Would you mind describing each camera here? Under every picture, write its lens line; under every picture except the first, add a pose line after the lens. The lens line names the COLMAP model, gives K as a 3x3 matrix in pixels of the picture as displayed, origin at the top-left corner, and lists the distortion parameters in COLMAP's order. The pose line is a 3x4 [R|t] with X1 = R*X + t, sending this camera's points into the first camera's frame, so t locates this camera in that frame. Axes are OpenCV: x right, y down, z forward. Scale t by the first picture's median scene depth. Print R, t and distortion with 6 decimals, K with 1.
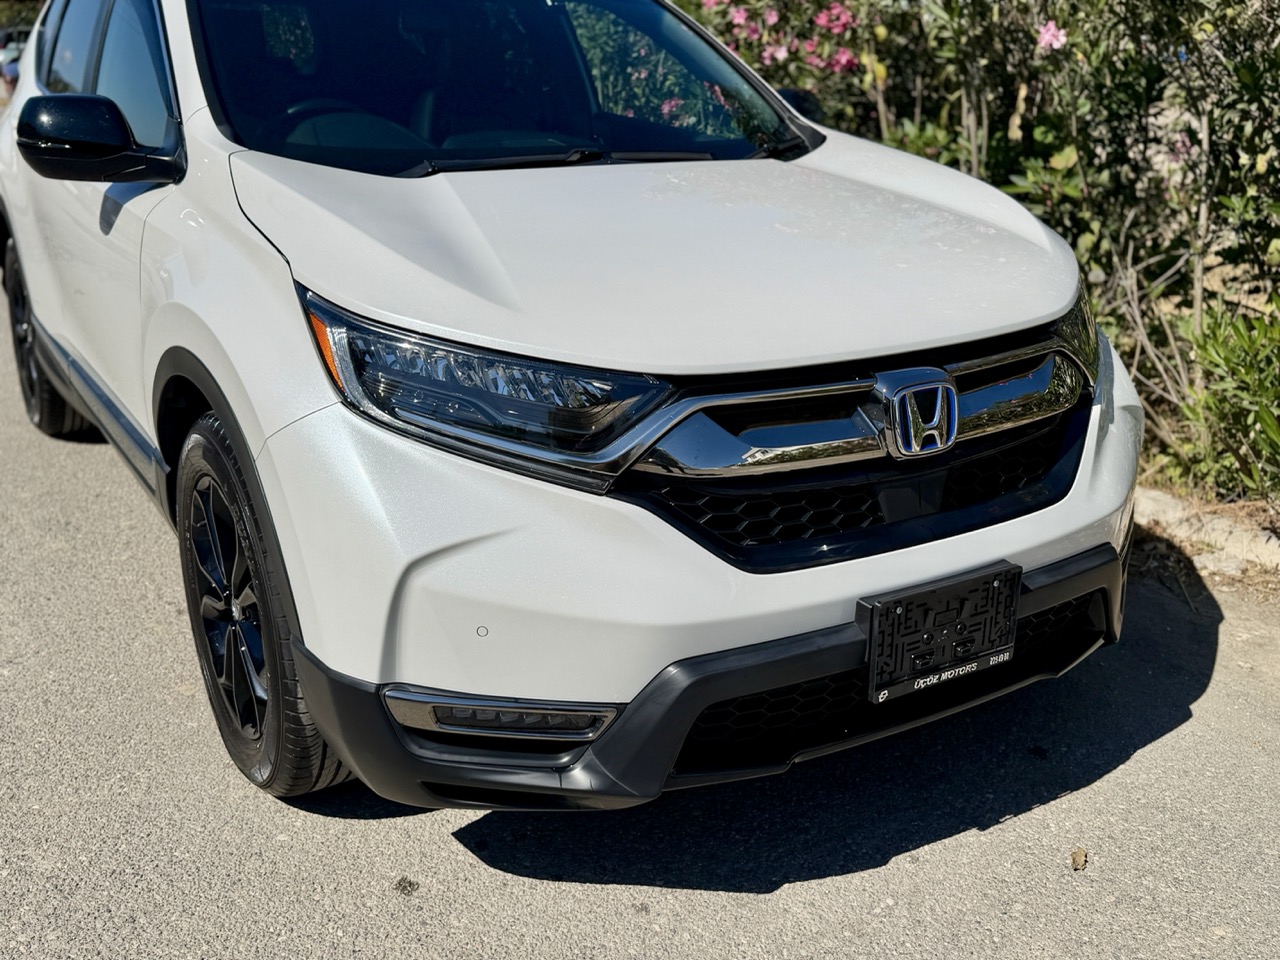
lens RADIAL K [[1212.2, 0, 640.0], [0, 1212.2, 480.0], [0, 0, 1]] dist [0.041184, -0.123631]
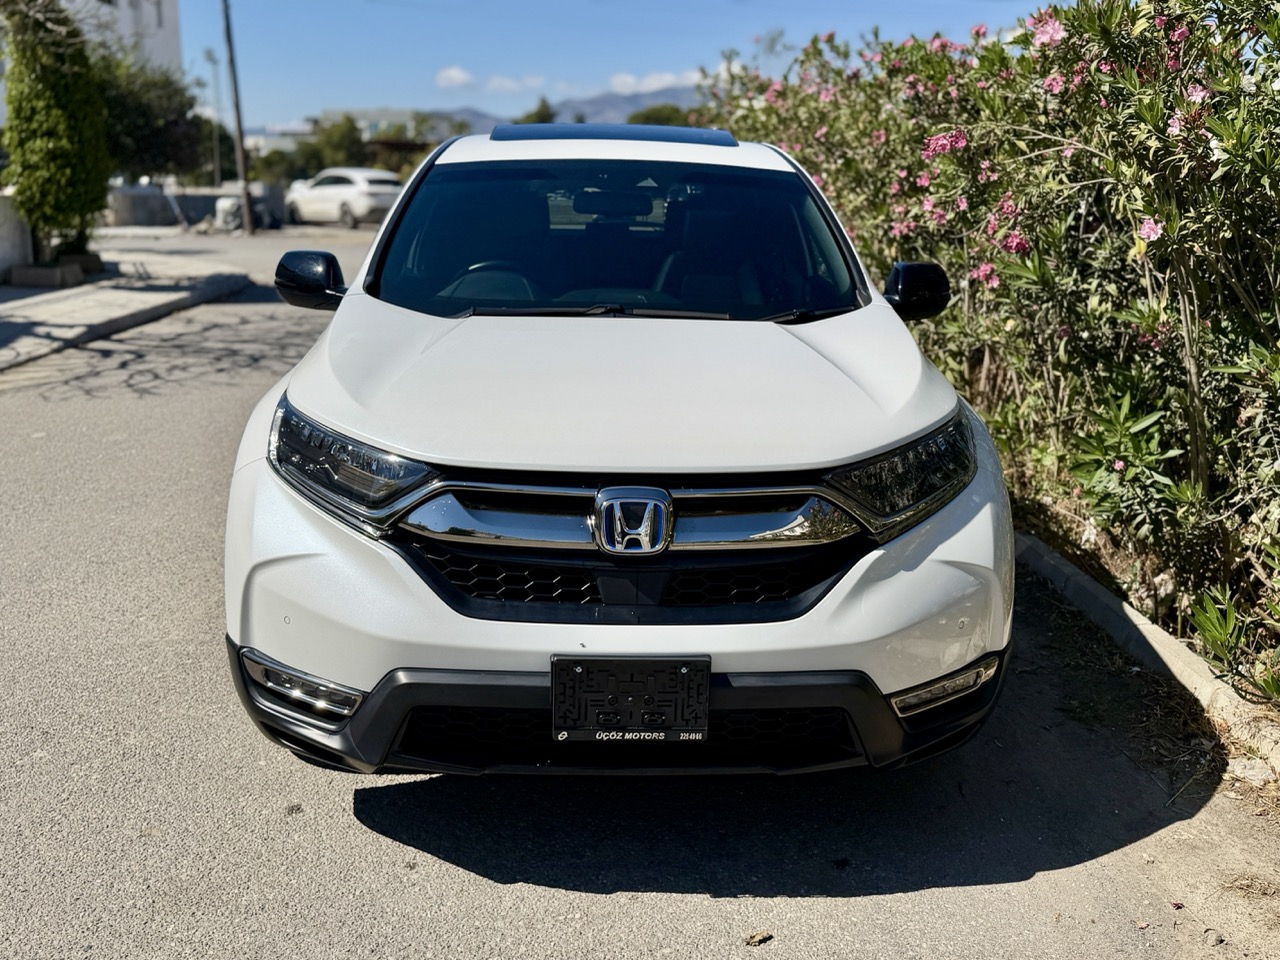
lens RADIAL K [[1212.2, 0, 640.0], [0, 1212.2, 480.0], [0, 0, 1]] dist [0.041184, -0.123631]
pose [[0.877127, 0.116901, -0.465814, 0.820209], [-0.168608, 0.983140, -0.070759, -0.008815], [0.449688, 0.140605, 0.882049, -0.119503]]
